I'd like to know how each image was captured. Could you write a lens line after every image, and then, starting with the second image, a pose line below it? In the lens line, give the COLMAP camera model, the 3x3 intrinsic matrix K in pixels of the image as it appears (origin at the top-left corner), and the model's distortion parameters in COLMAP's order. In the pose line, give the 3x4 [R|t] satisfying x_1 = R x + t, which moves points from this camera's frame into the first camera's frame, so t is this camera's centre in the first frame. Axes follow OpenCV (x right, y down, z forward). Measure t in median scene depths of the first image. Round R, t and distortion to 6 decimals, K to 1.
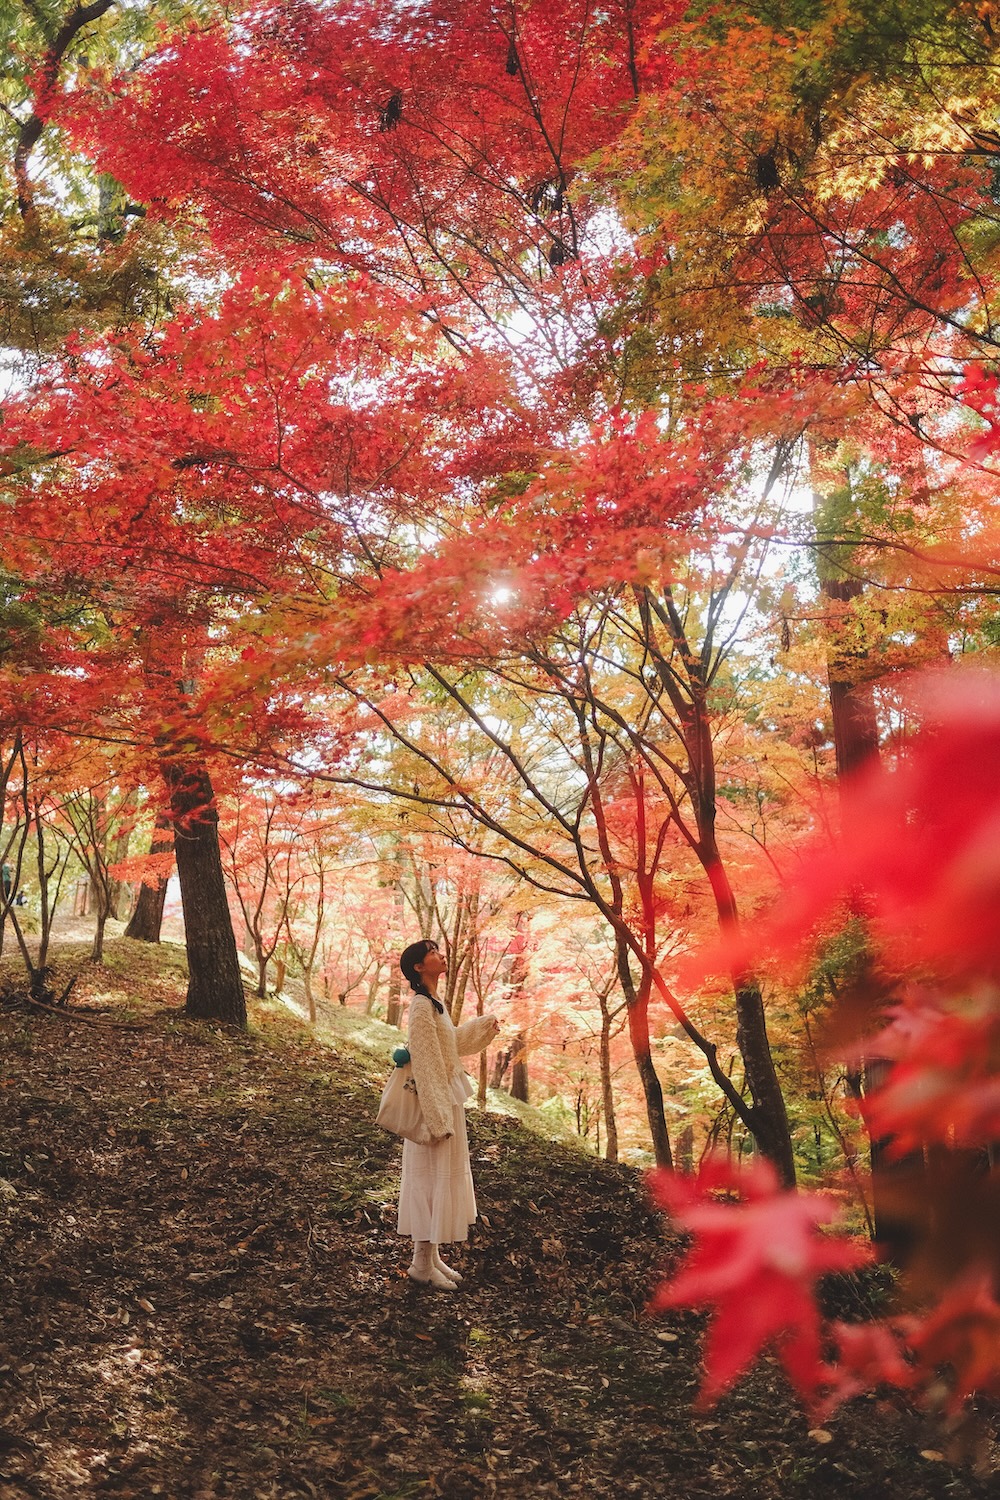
lens RADIAL K [[1051.2, 0, 504.1], [0, 1051.2, 755.2], [0, 0, 1]] dist [0.002551, 0.001006]
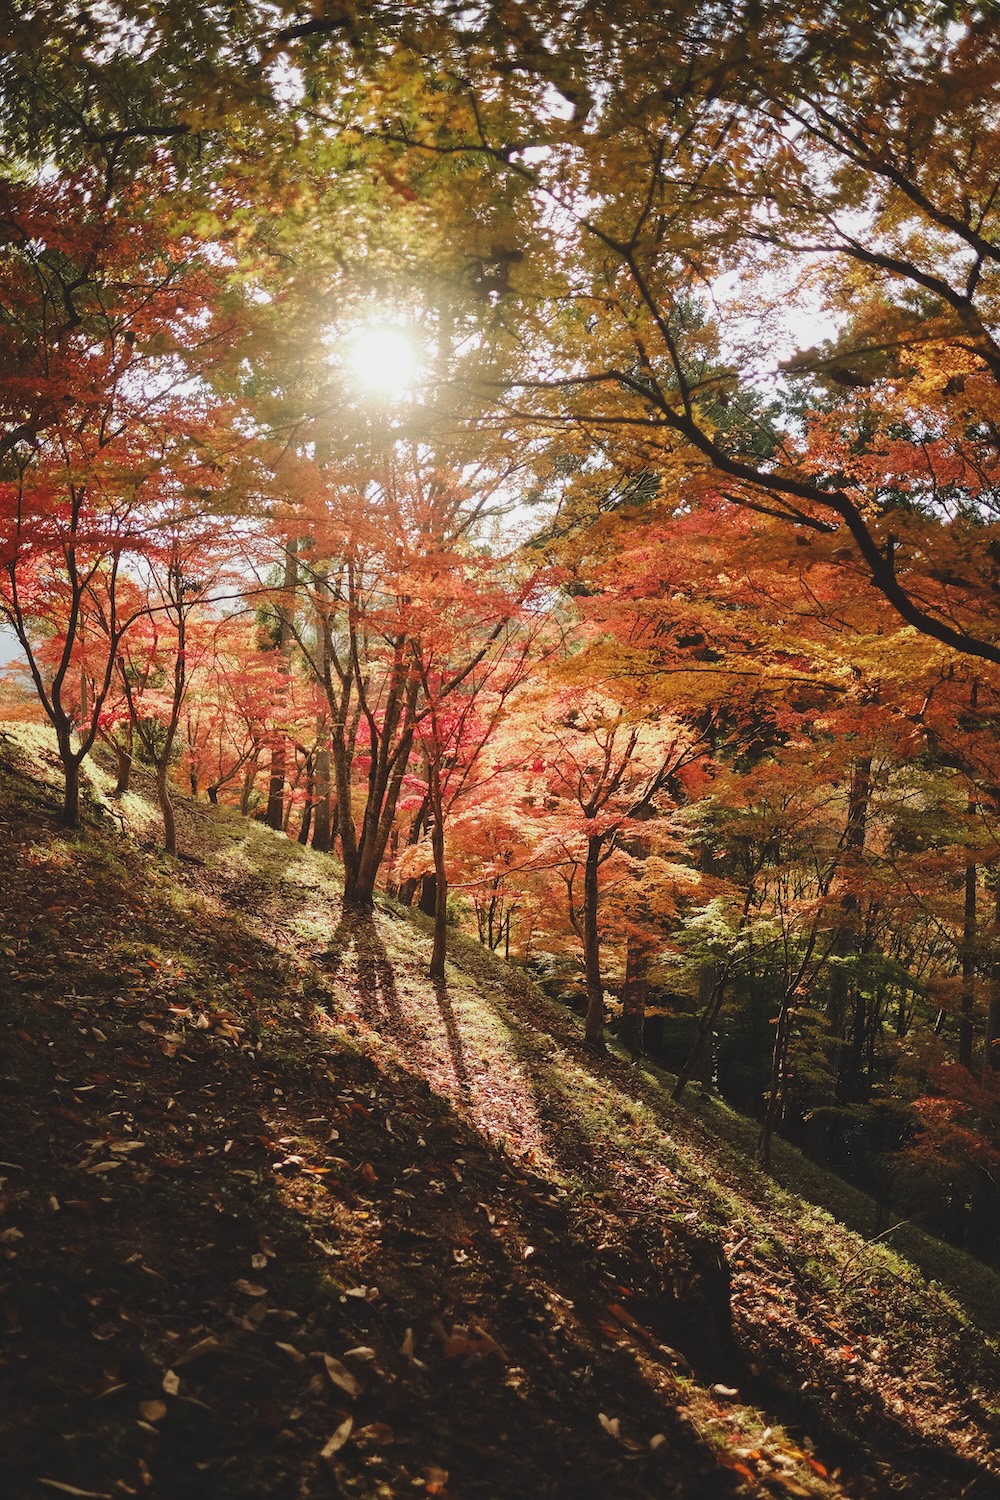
lens RADIAL K [[1049.9, 0, 493.0], [0, 1049.9, 740.4], [0, 0, 1]] dist [-0.003524, -0.000950]
pose [[0.993377, 0.024911, 0.112167, -0.156091], [-0.046395, 0.980055, 0.193233, 0.152780], [-0.105116, -0.197157, 0.974720, 0.999924]]
